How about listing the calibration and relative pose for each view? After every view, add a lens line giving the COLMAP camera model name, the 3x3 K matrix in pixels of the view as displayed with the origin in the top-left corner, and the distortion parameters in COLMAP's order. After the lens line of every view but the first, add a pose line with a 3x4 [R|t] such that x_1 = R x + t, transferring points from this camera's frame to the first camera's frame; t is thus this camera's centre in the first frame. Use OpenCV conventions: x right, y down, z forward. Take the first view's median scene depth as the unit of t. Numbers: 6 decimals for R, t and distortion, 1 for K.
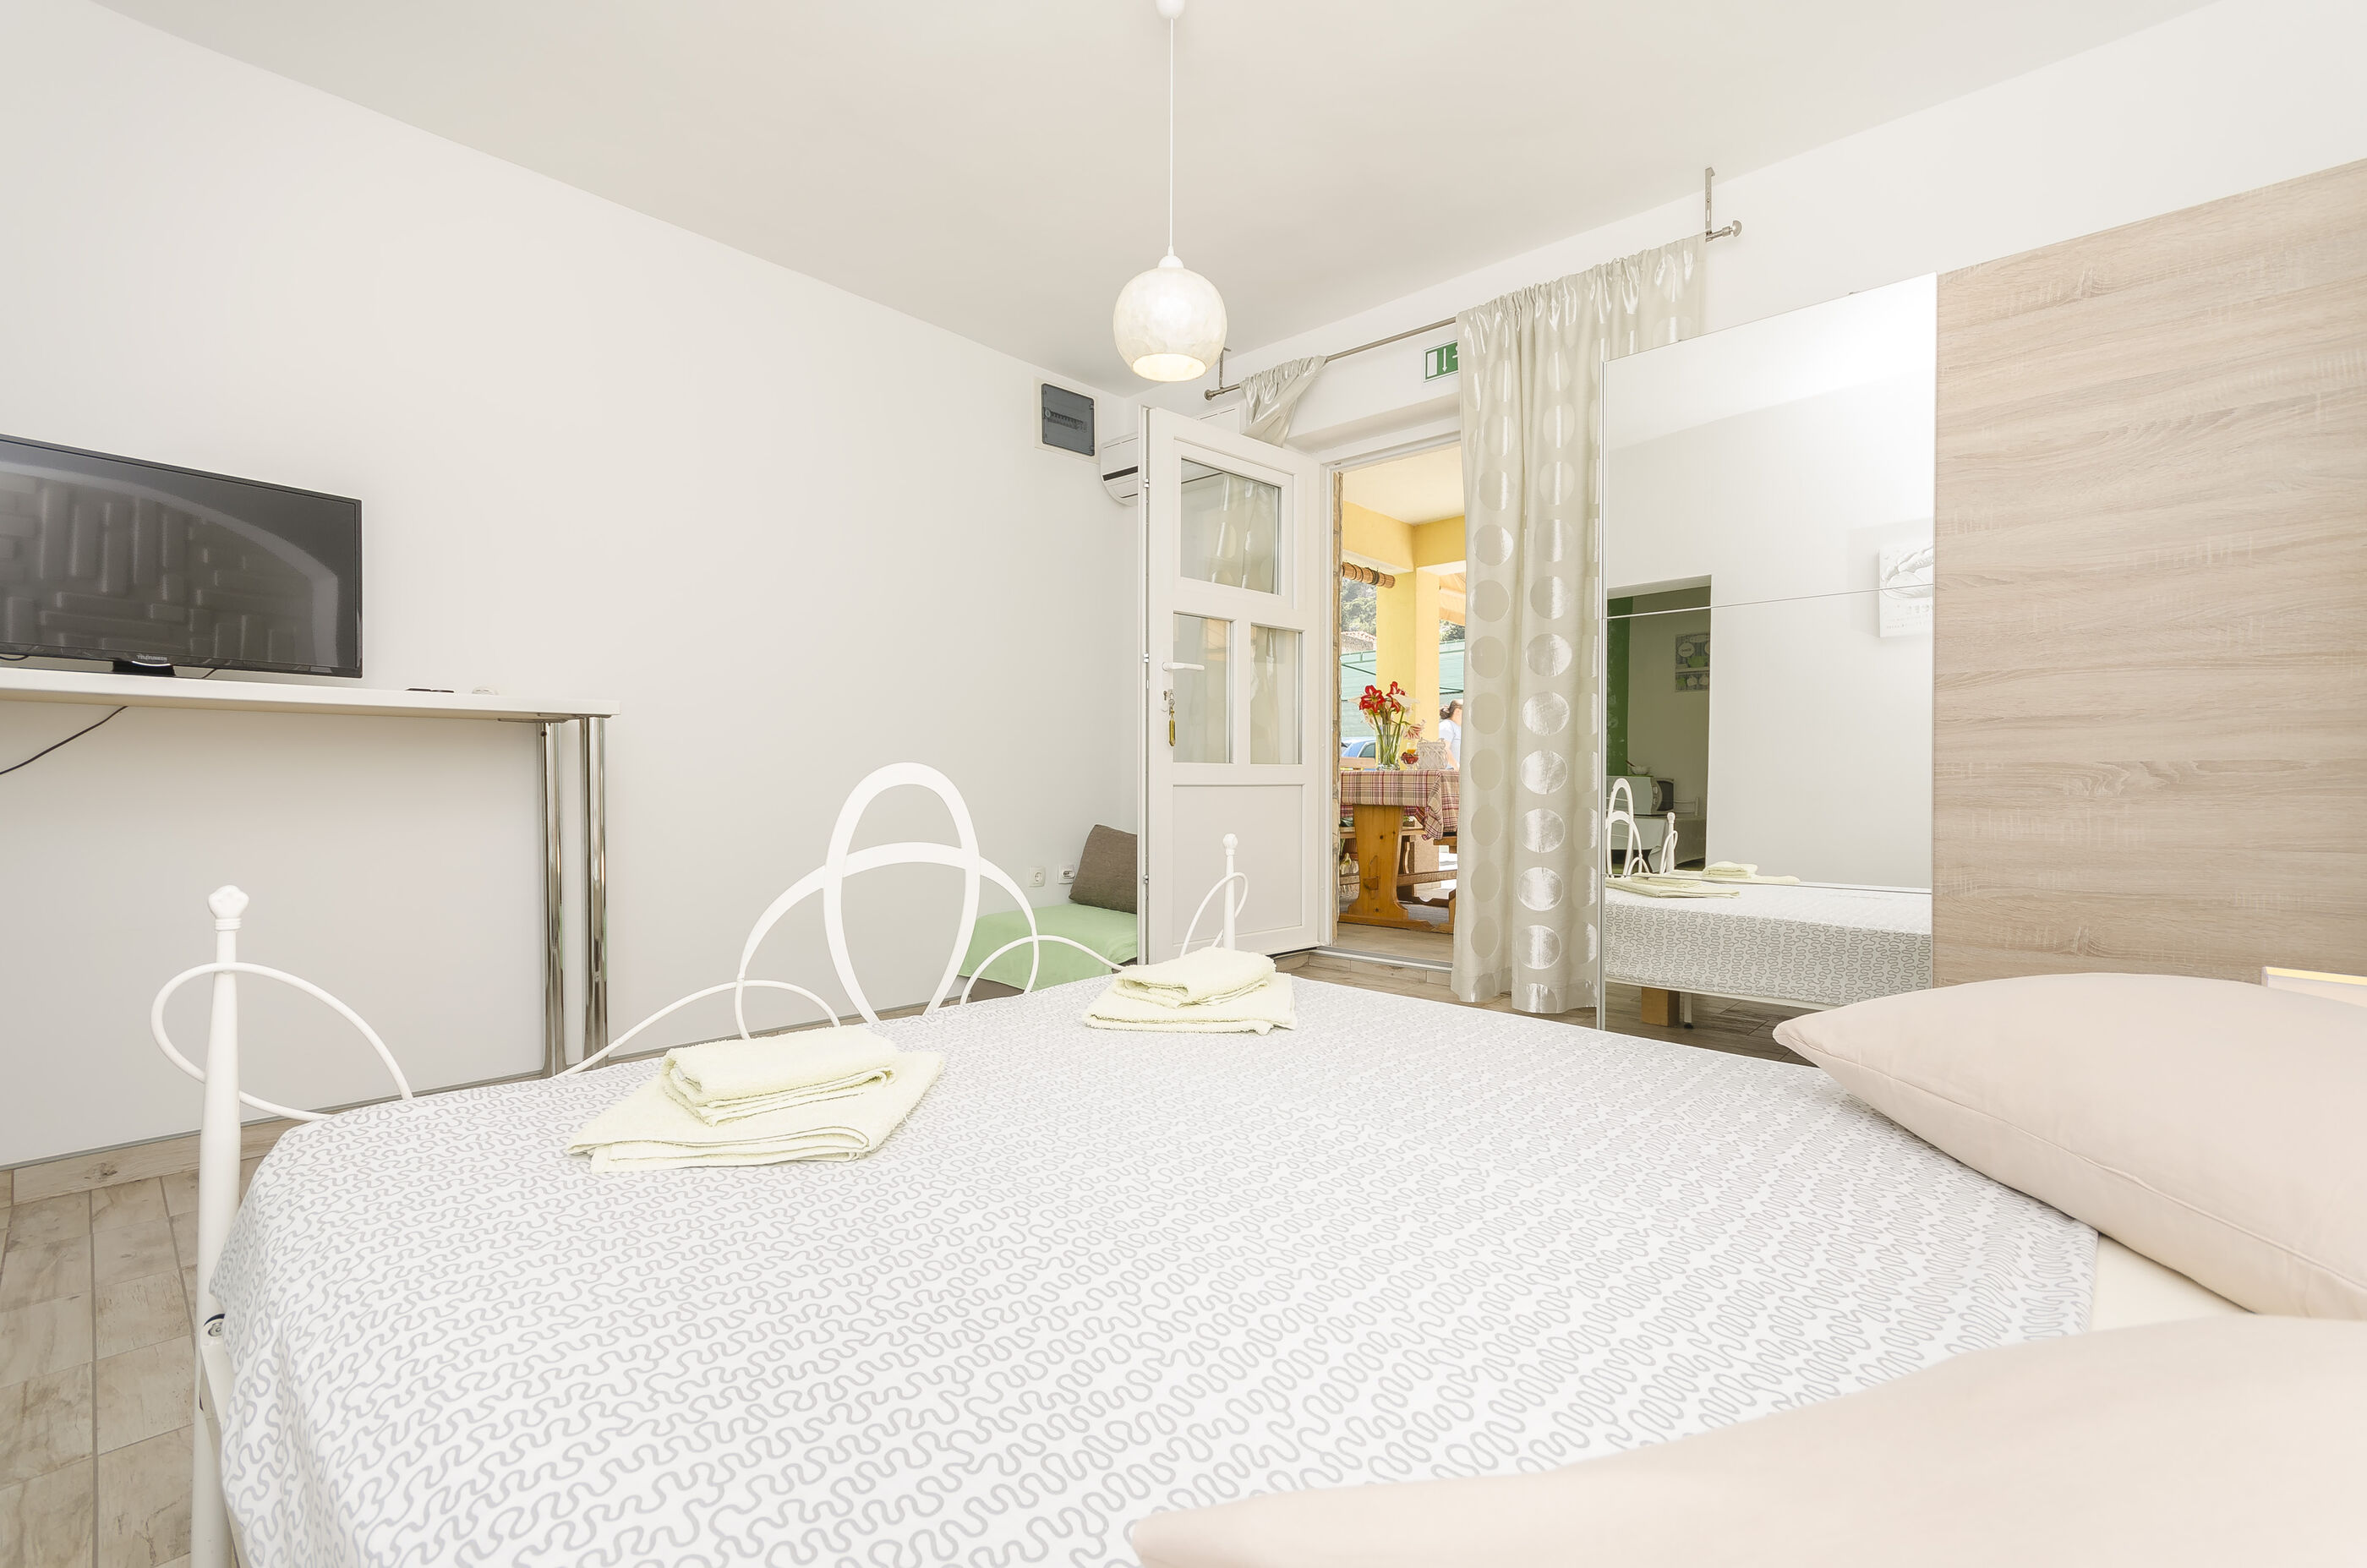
lens RADIAL K [[1052.3, 0, 1183.5], [0, 1052.3, 784.0], [0, 0, 1]] dist [-0.003249, -0.000666]
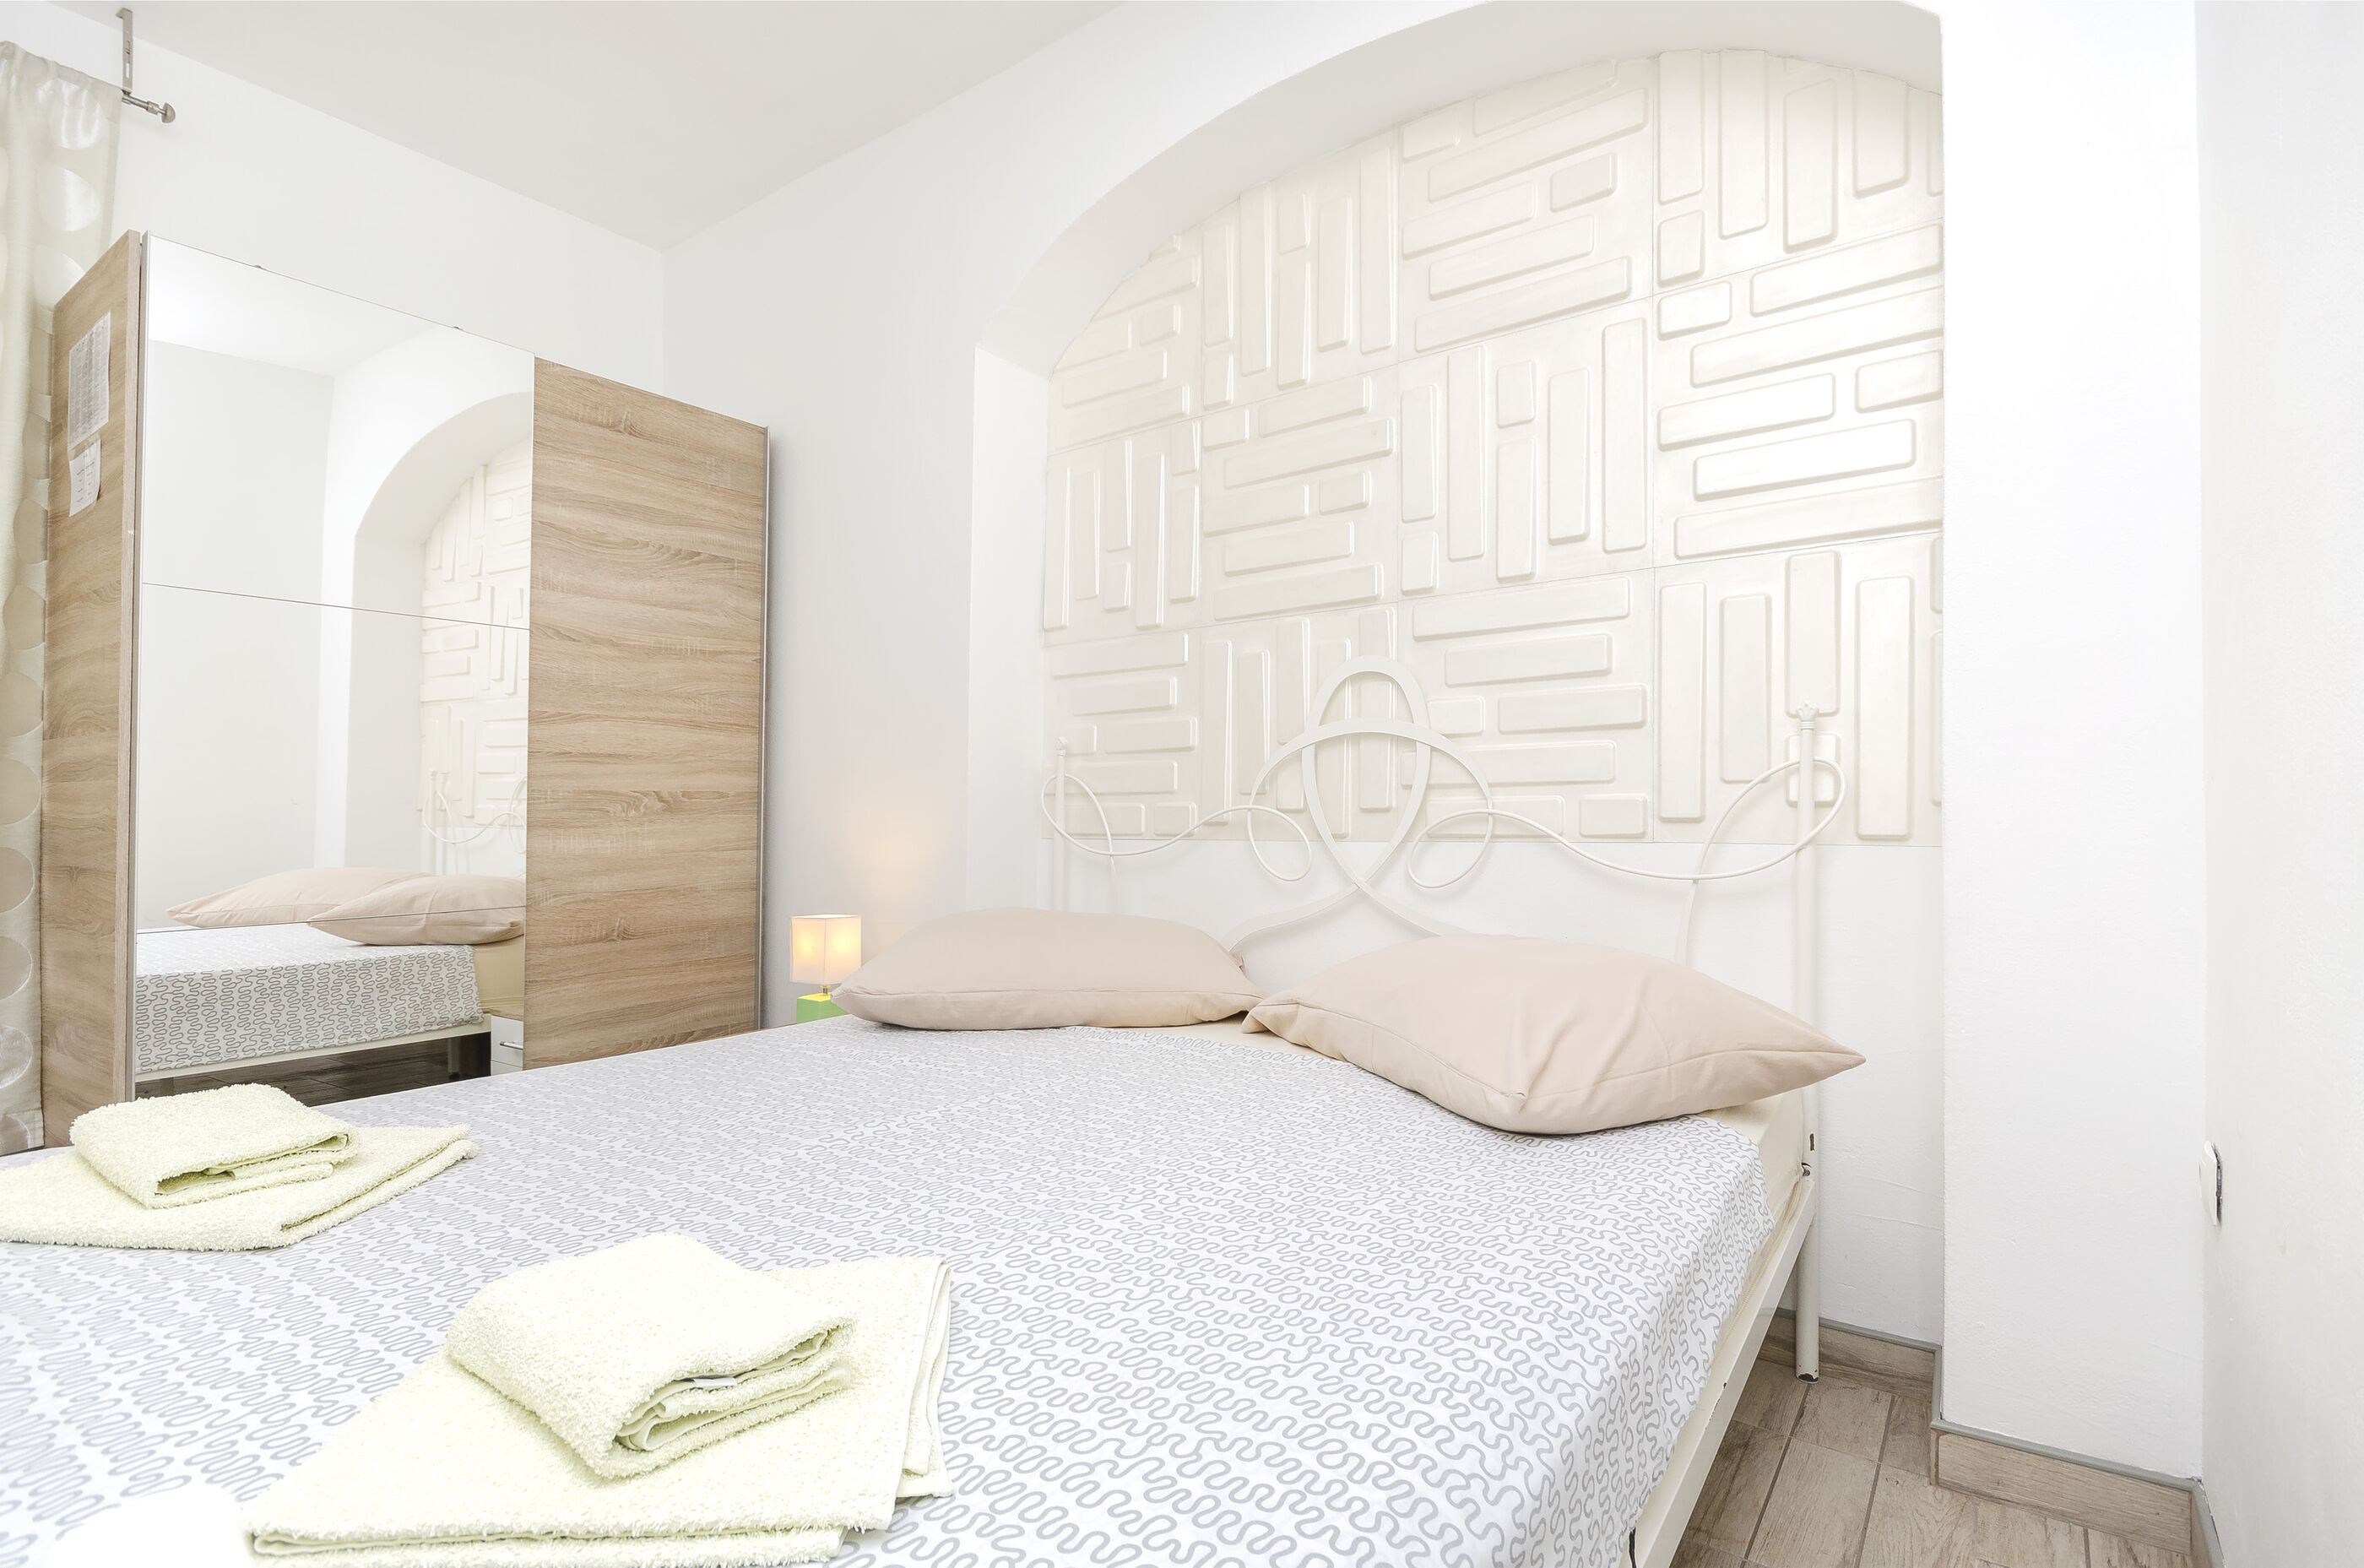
lens RADIAL K [[1143.0, 0, 1182.0], [0, 1143.0, 784.0], [0, 0, 1]] dist [0.004016, 0.000105]
pose [[-0.125311, 0.016488, 0.991980, -0.656726], [-0.001014, 0.999859, -0.016747, -0.006448], [-0.992117, -0.003105, -0.125277, 0.516201]]
